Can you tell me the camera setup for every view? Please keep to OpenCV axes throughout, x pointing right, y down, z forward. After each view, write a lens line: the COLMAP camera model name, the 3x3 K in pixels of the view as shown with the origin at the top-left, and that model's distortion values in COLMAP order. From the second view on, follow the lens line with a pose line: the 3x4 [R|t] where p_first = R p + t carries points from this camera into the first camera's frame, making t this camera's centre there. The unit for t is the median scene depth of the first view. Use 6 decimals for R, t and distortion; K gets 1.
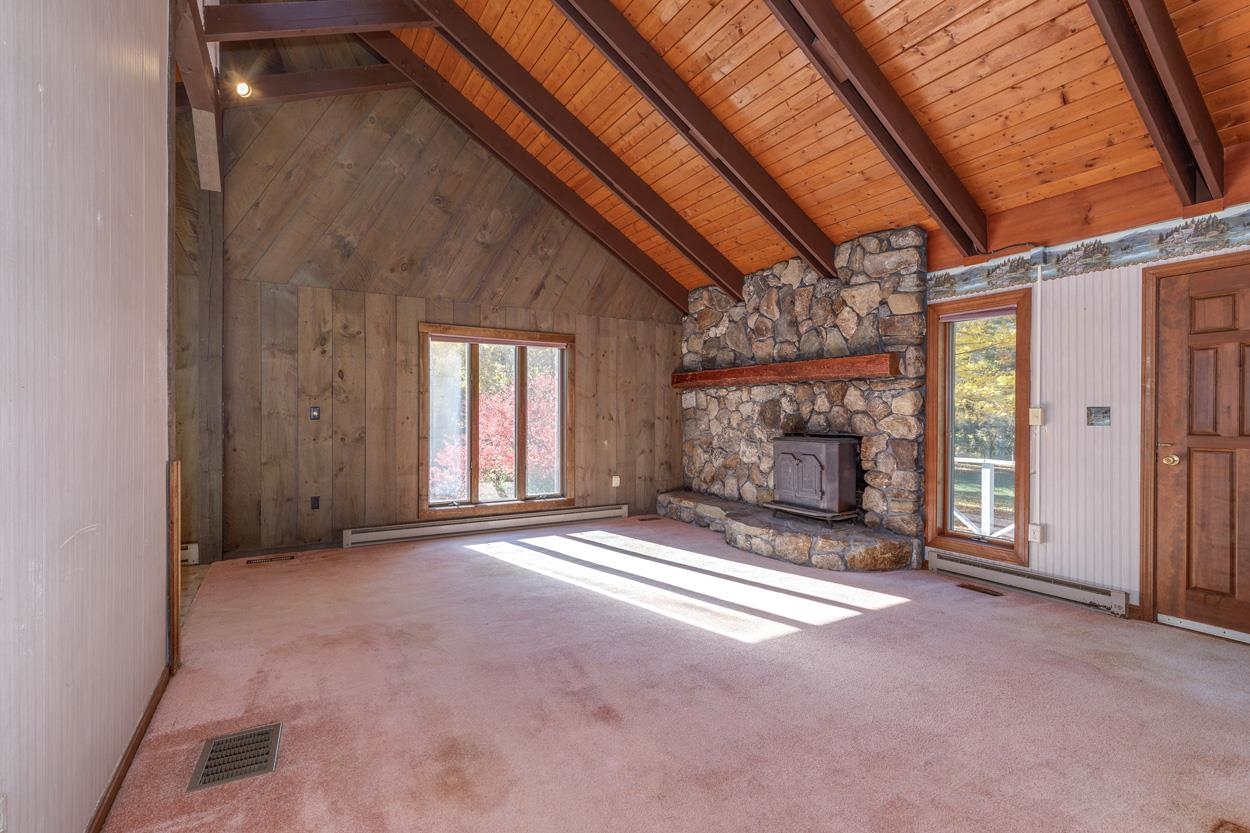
lens RADIAL K [[576.2, 0, 606.8], [0, 576.2, 417.6], [0, 0, 1]] dist [0.007836, -0.002465]
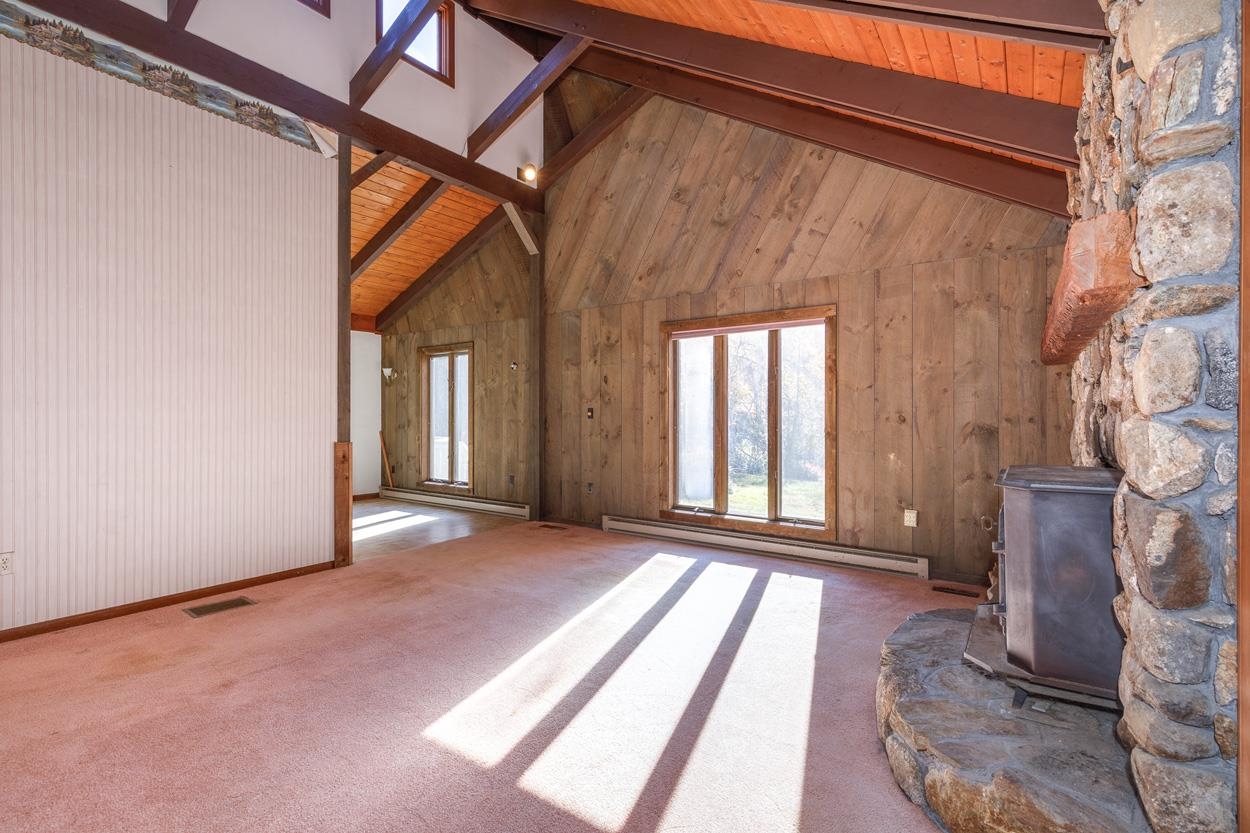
lens RADIAL K [[576.2, 0, 622.2], [0, 576.2, 415.5], [0, 0, 1]] dist [0.007836, -0.002465]
pose [[0.412449, 0.000345, -0.910981, 0.626323], [-0.004184, 0.999990, -0.001515, -0.002118], [0.910971, 0.004437, 0.412446, 0.582239]]
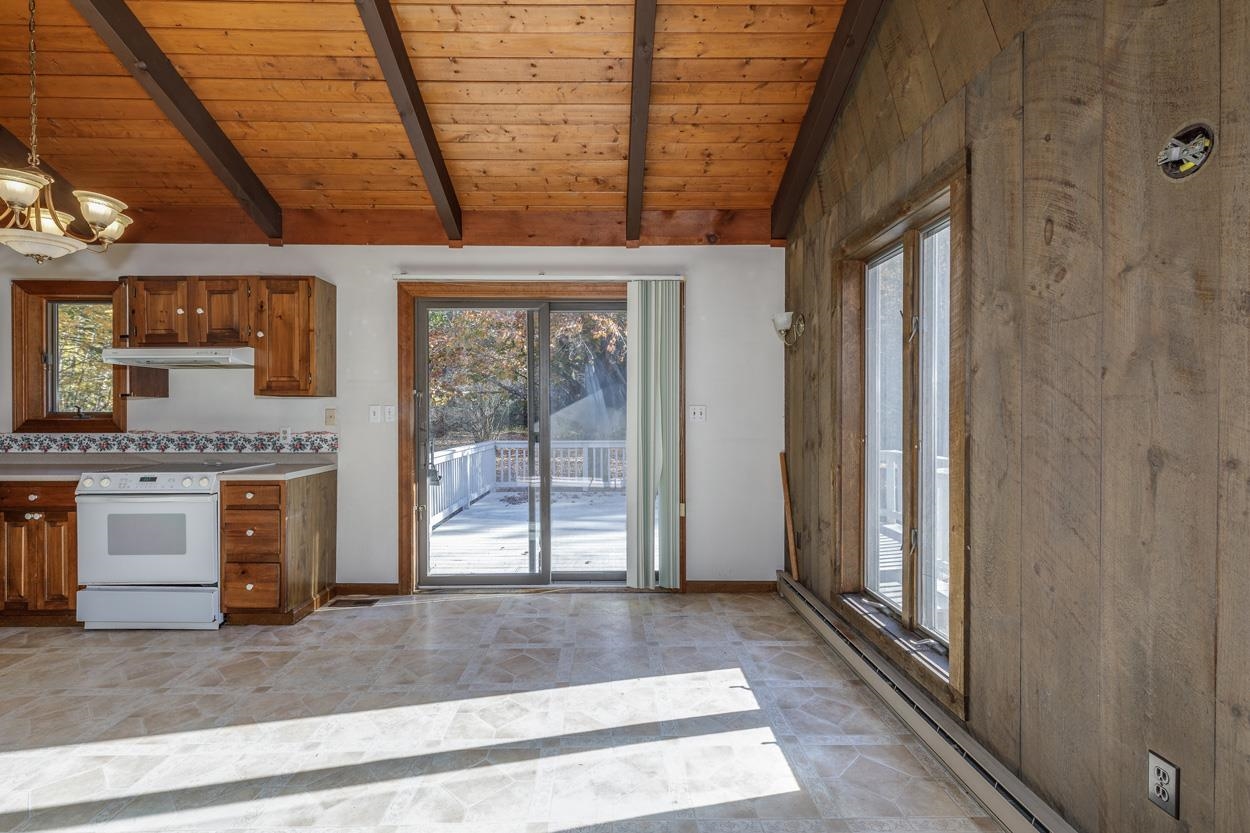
lens RADIAL K [[576.2, 0, 615.2], [0, 576.2, 417.7], [0, 0, 1]] dist [0.007836, -0.002465]
pose [[-0.486968, 0.005037, -0.873405, -0.406030], [-0.006044, 0.999940, 0.009136, -0.008734], [0.873399, 0.009728, -0.486908, 0.823061]]
